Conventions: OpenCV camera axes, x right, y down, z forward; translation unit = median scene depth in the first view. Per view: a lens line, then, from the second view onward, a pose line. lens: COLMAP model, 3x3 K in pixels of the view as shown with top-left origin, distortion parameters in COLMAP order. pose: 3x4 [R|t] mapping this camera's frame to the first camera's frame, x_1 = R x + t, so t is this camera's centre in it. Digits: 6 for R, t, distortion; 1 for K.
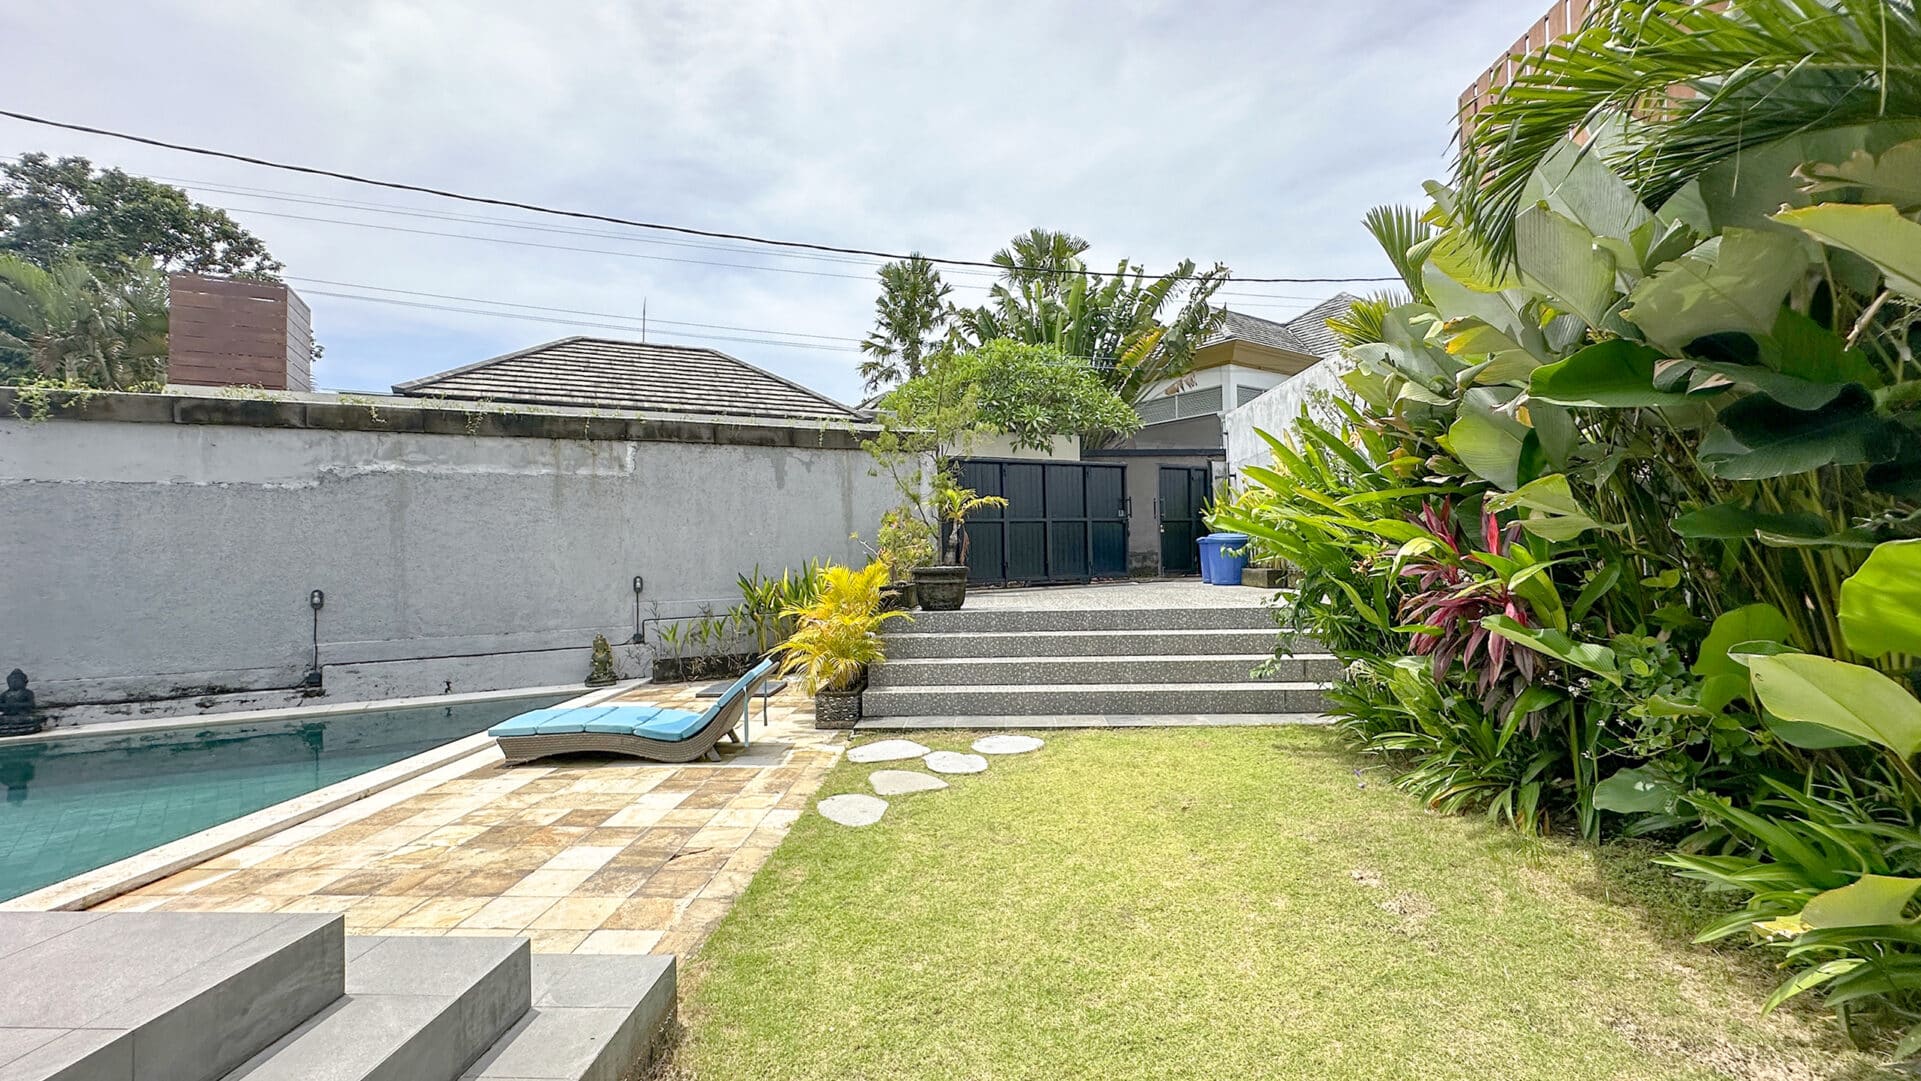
lens RADIAL K [[785.0, 0, 957.5], [0, 785.0, 544.7], [0, 0, 1]] dist [-0.002671, 0.000042]
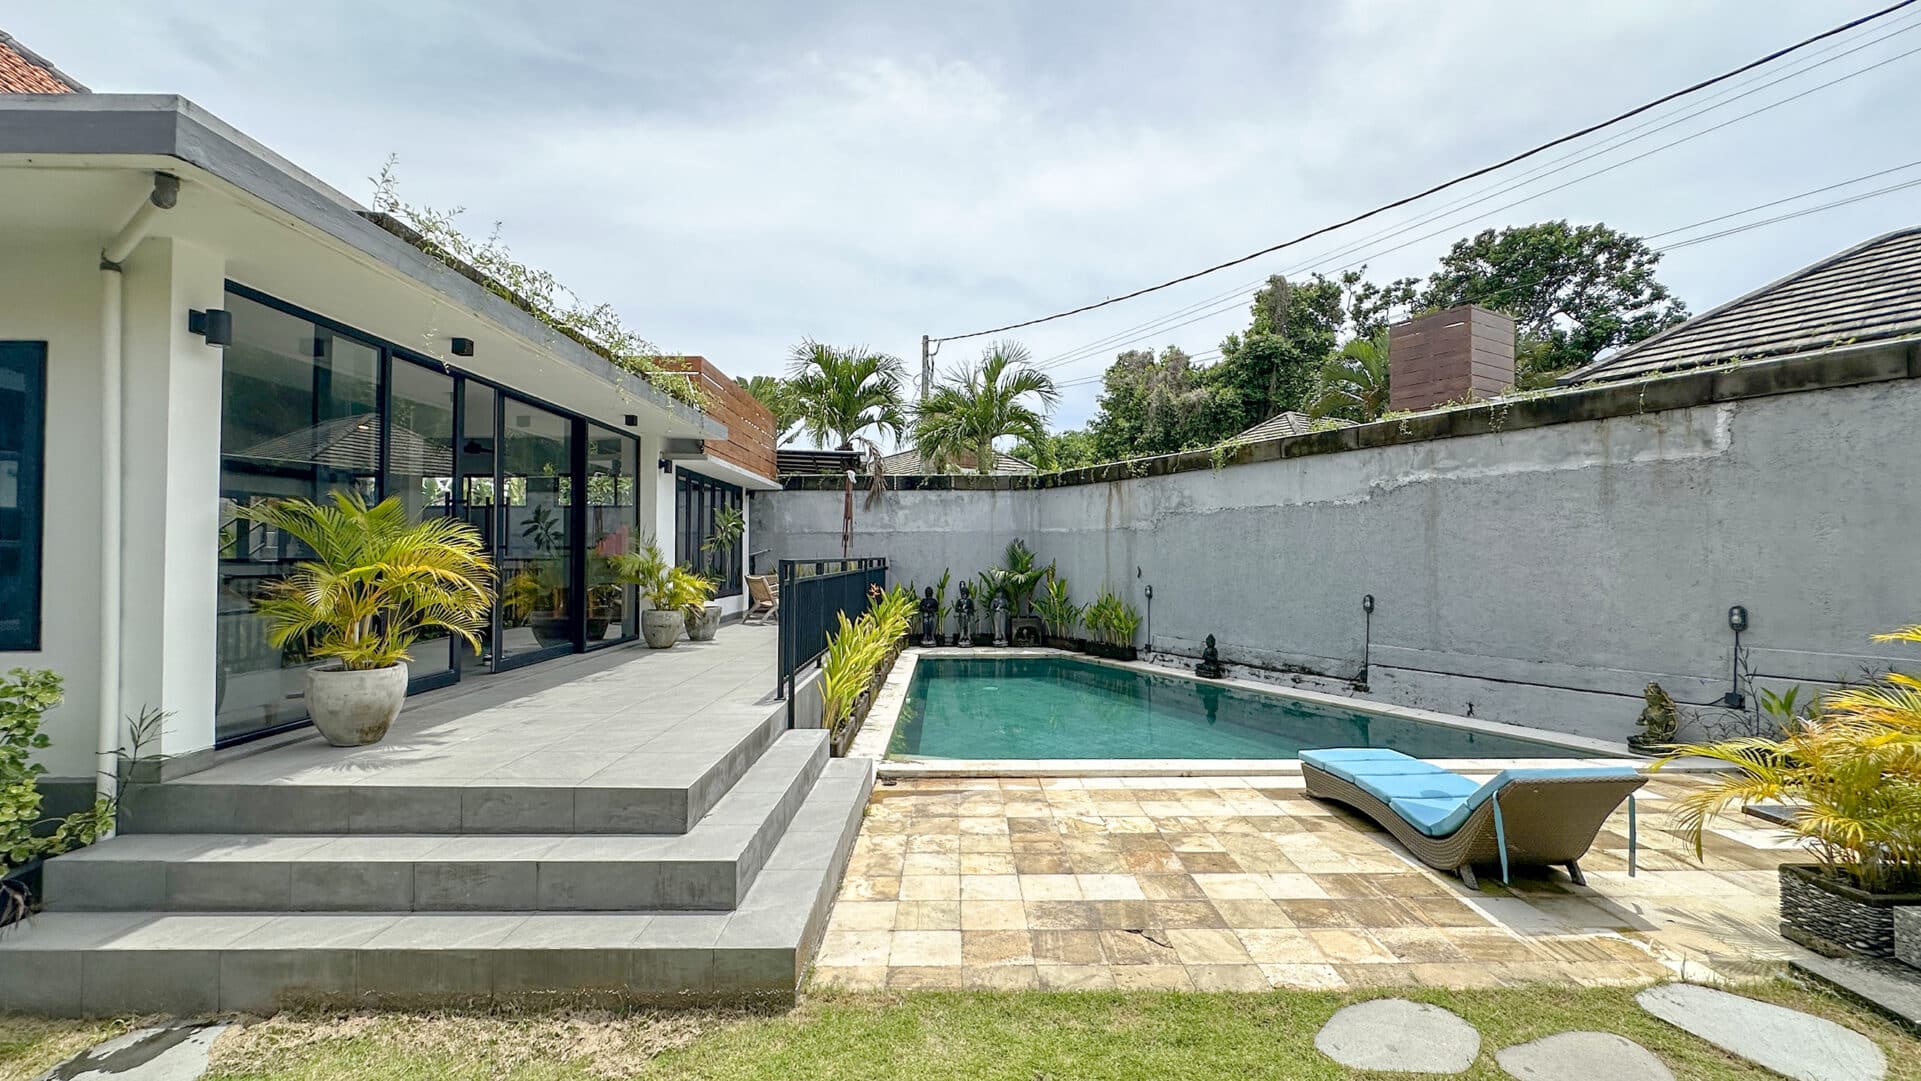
lens RADIAL K [[785.0, 0, 959.0], [0, 785.0, 540.4], [0, 0, 1]] dist [-0.002671, 0.000042]
pose [[0.068245, -0.001872, -0.997667, 0.227415], [0.002243, 0.999996, -0.001723, -0.017020], [0.997666, -0.002121, 0.068249, 0.337829]]
